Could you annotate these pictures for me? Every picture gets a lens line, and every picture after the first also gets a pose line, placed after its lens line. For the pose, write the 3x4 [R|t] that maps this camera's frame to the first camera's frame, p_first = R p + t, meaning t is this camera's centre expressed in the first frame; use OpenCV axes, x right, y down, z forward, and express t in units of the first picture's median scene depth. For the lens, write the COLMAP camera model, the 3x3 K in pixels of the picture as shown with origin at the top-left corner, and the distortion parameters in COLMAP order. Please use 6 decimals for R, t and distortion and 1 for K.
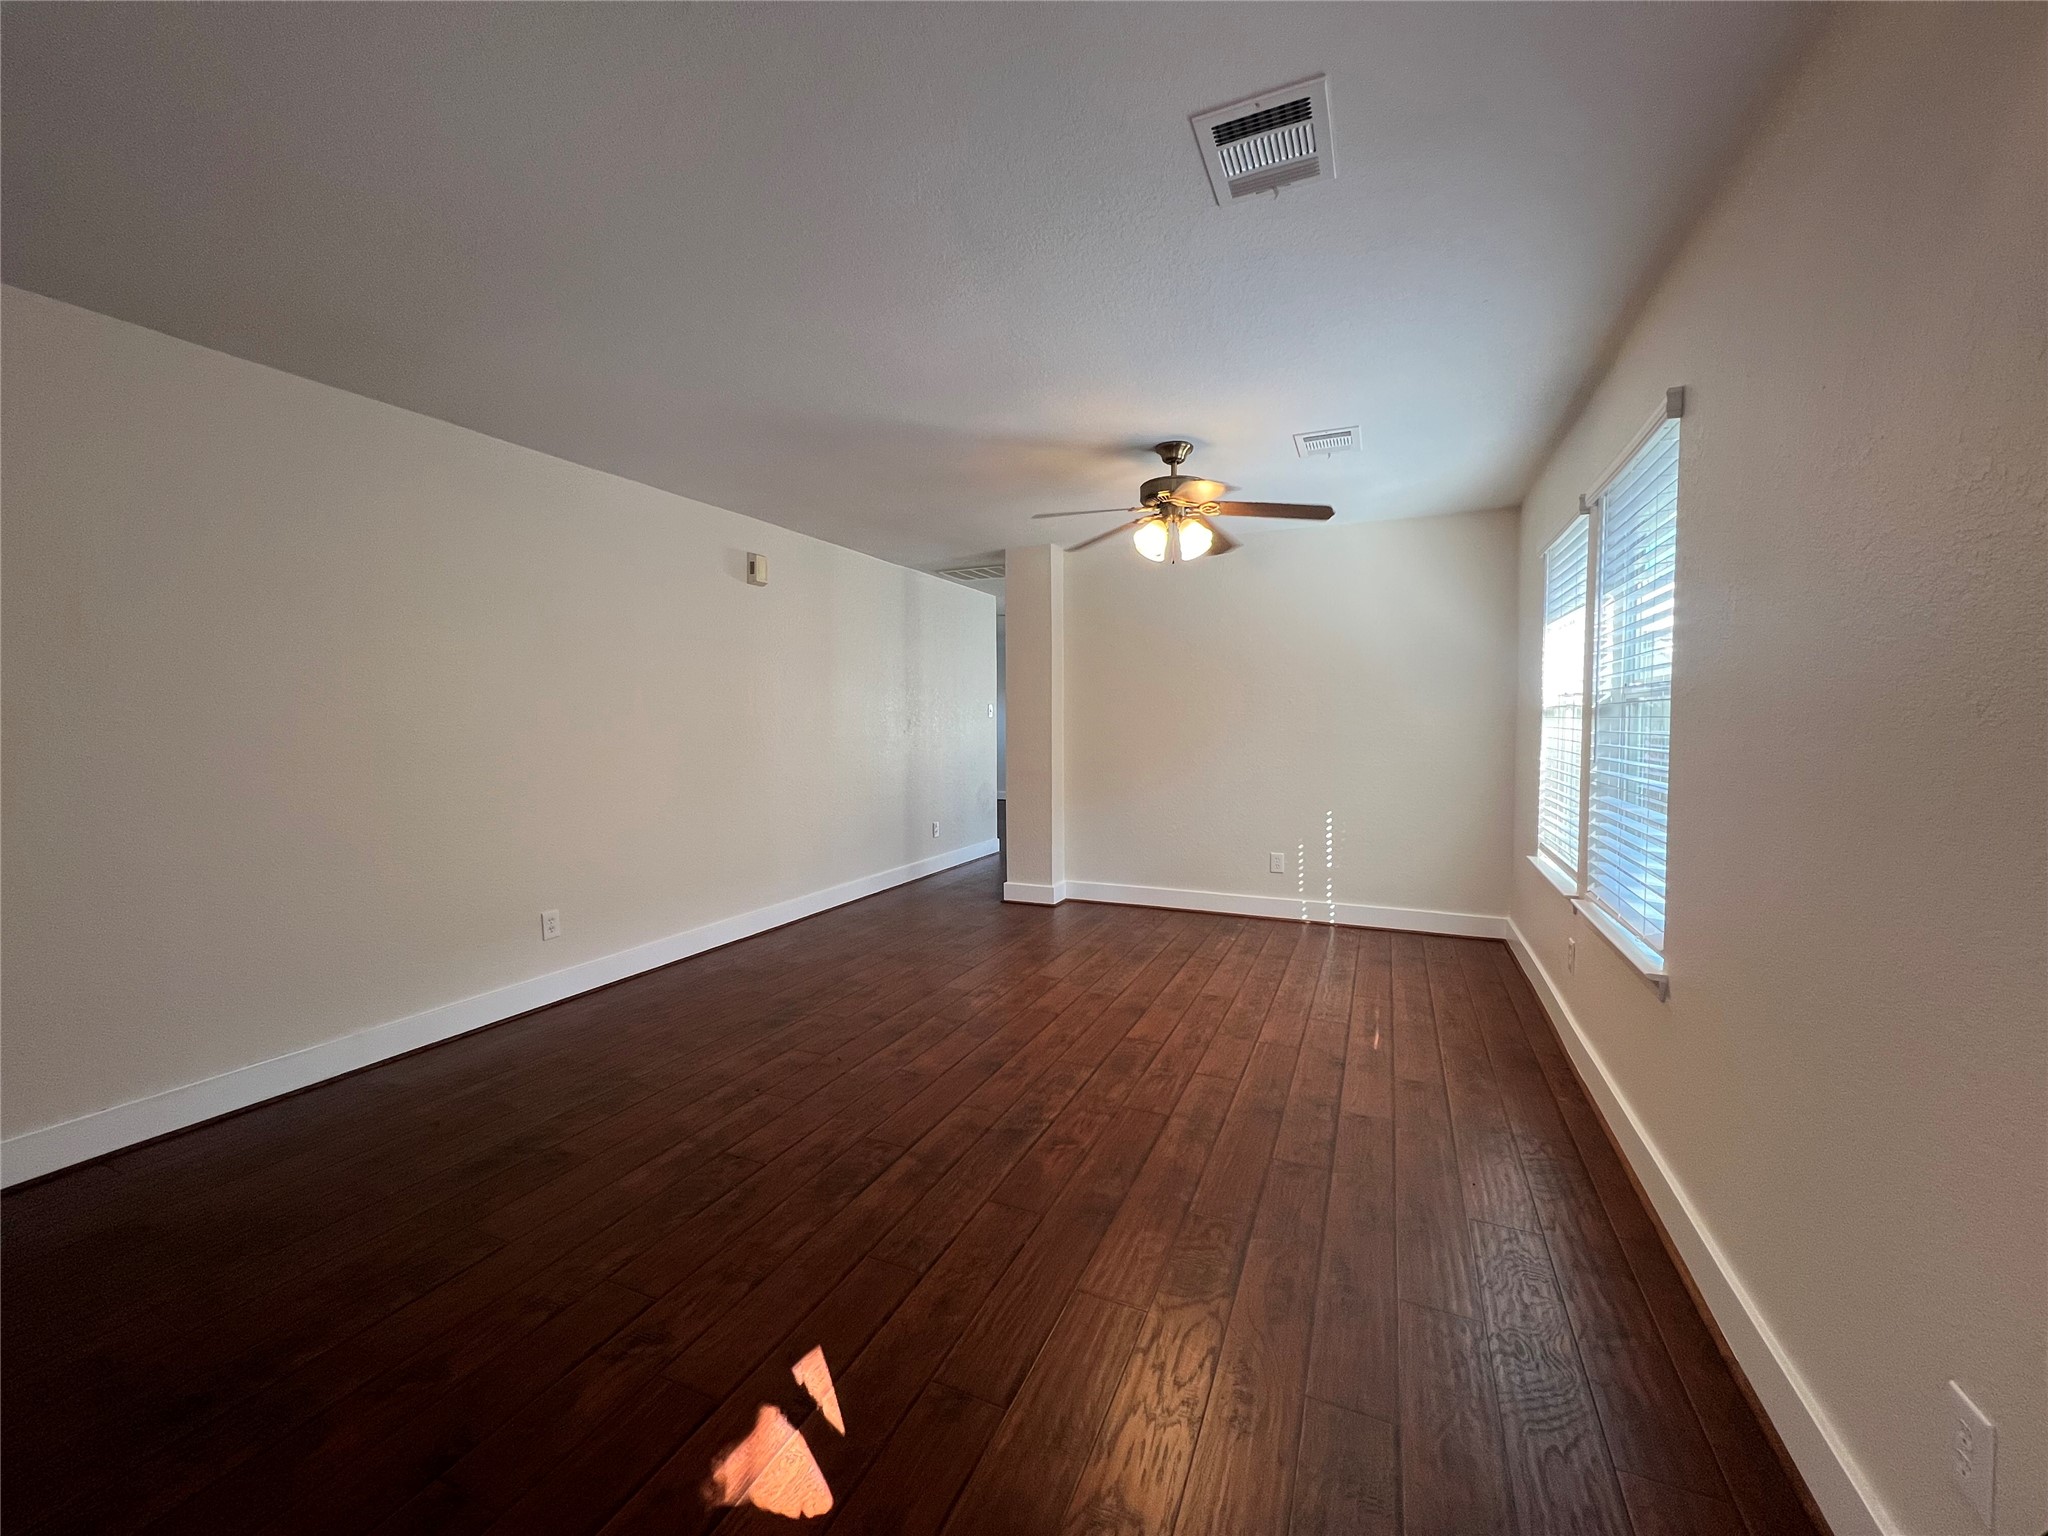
lens RADIAL K [[819.4, 0, 1020.7], [0, 819.4, 770.7], [0, 0, 1]] dist [-0.001310, 0.000707]
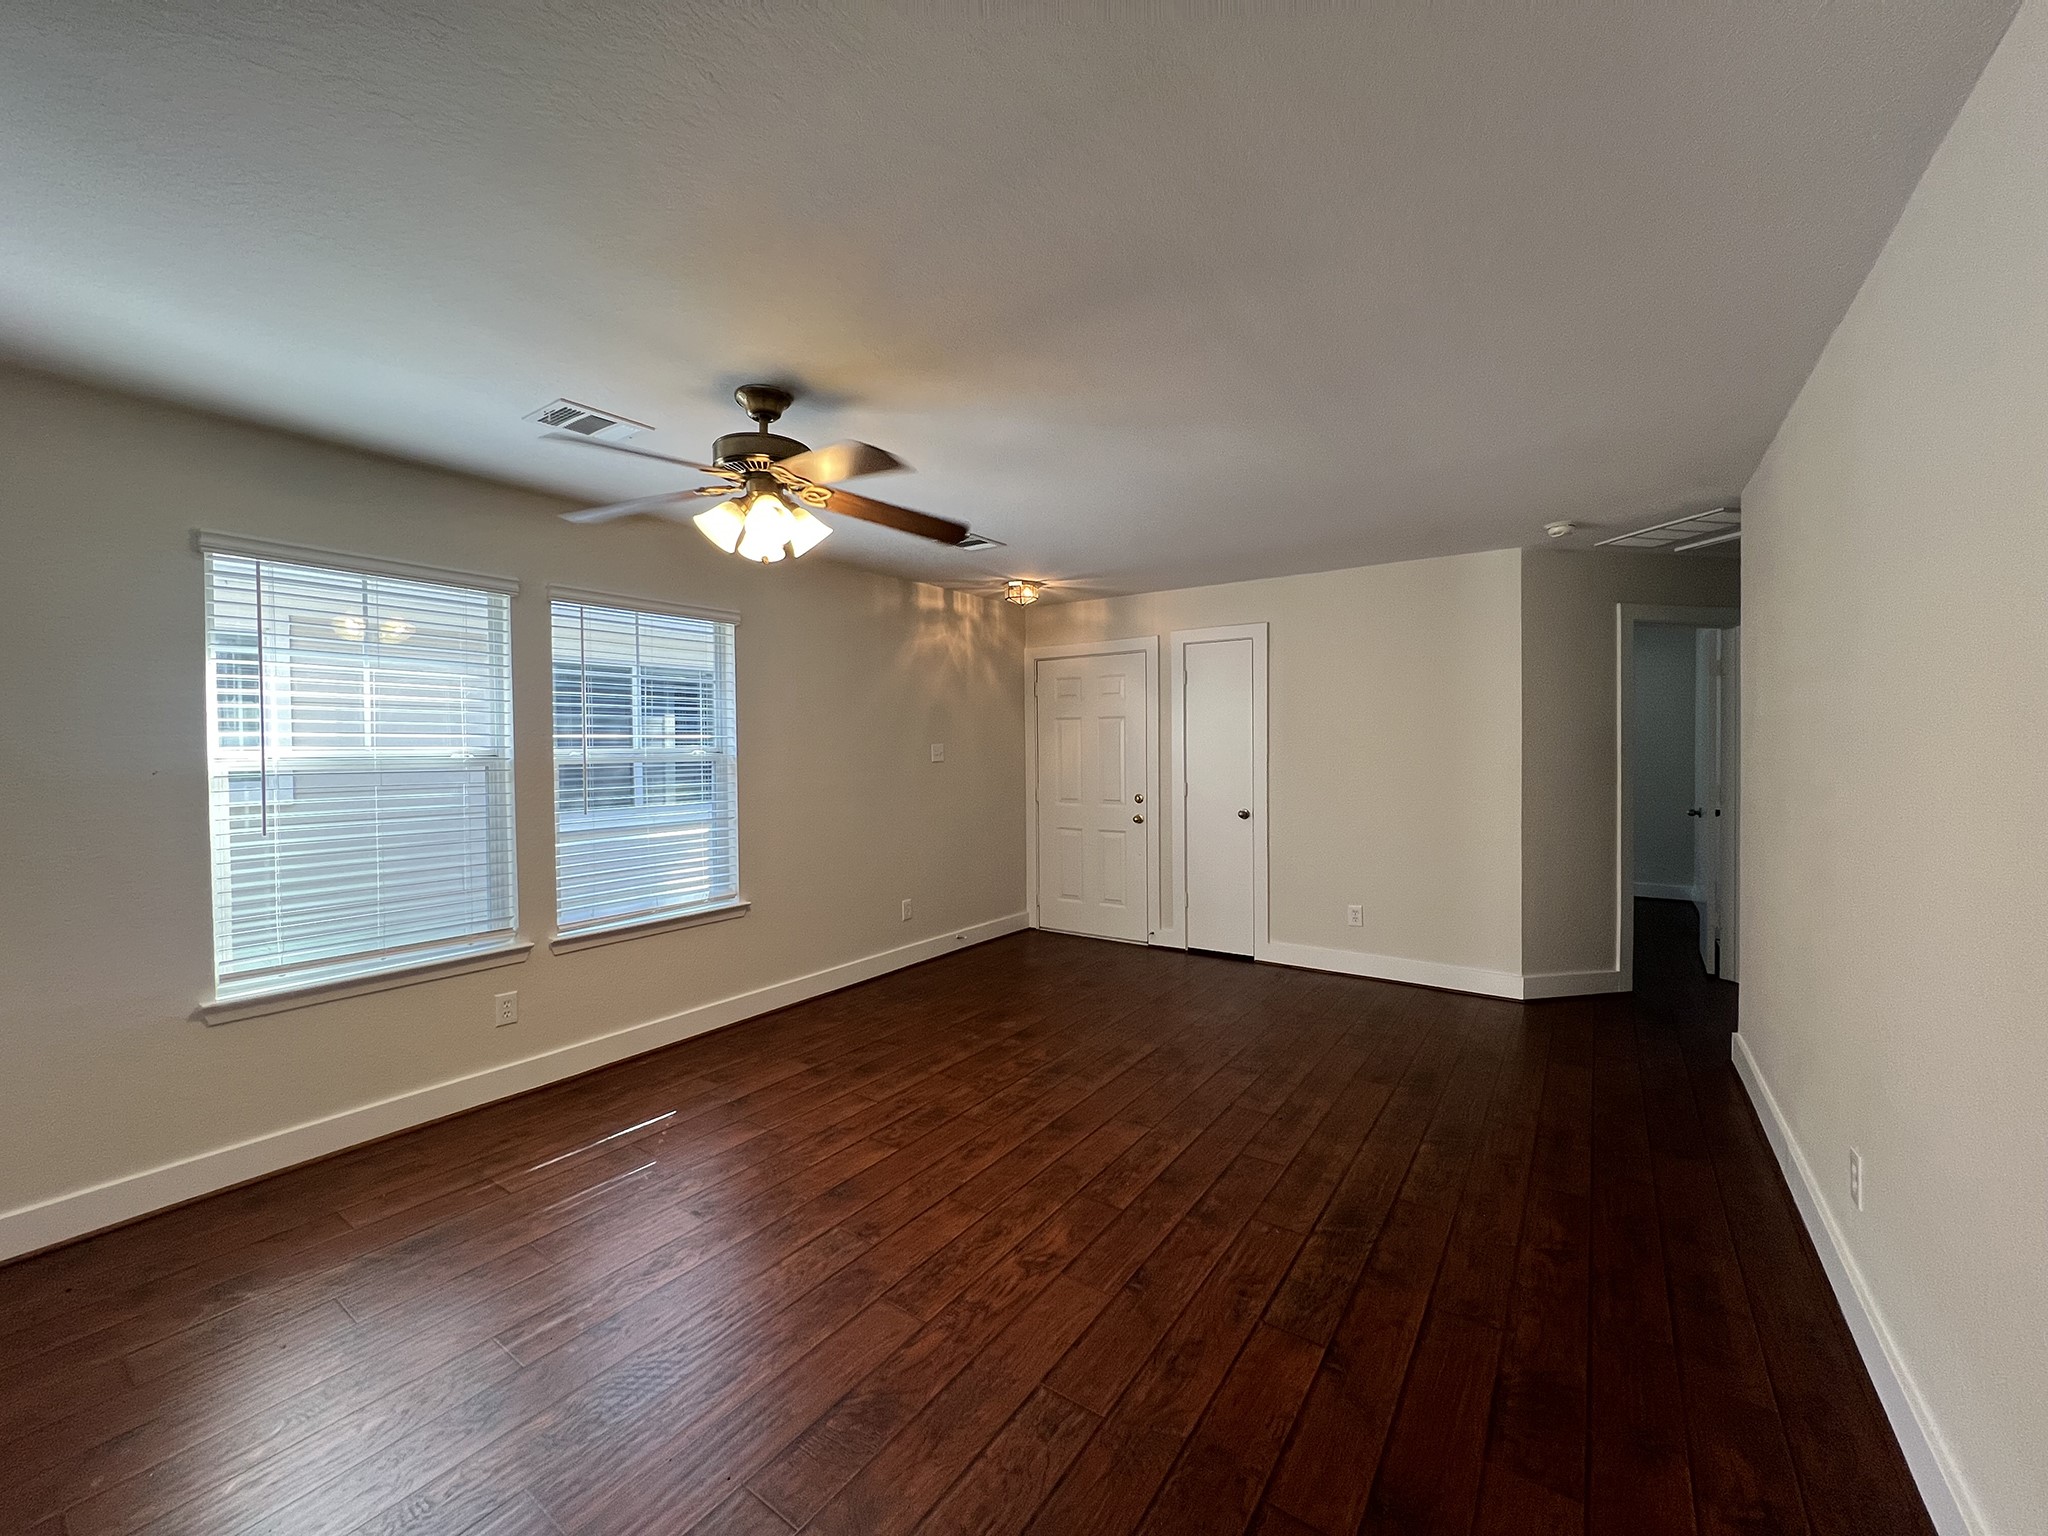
lens RADIAL K [[819.4, 0, 1013.9], [0, 819.4, 757.7], [0, 0, 1]] dist [-0.001310, 0.000707]
pose [[-0.979968, 0.008262, 0.198984, -0.175848], [0.022842, 0.997209, 0.071087, -0.154578], [-0.197842, 0.074208, -0.977421, 1.881343]]
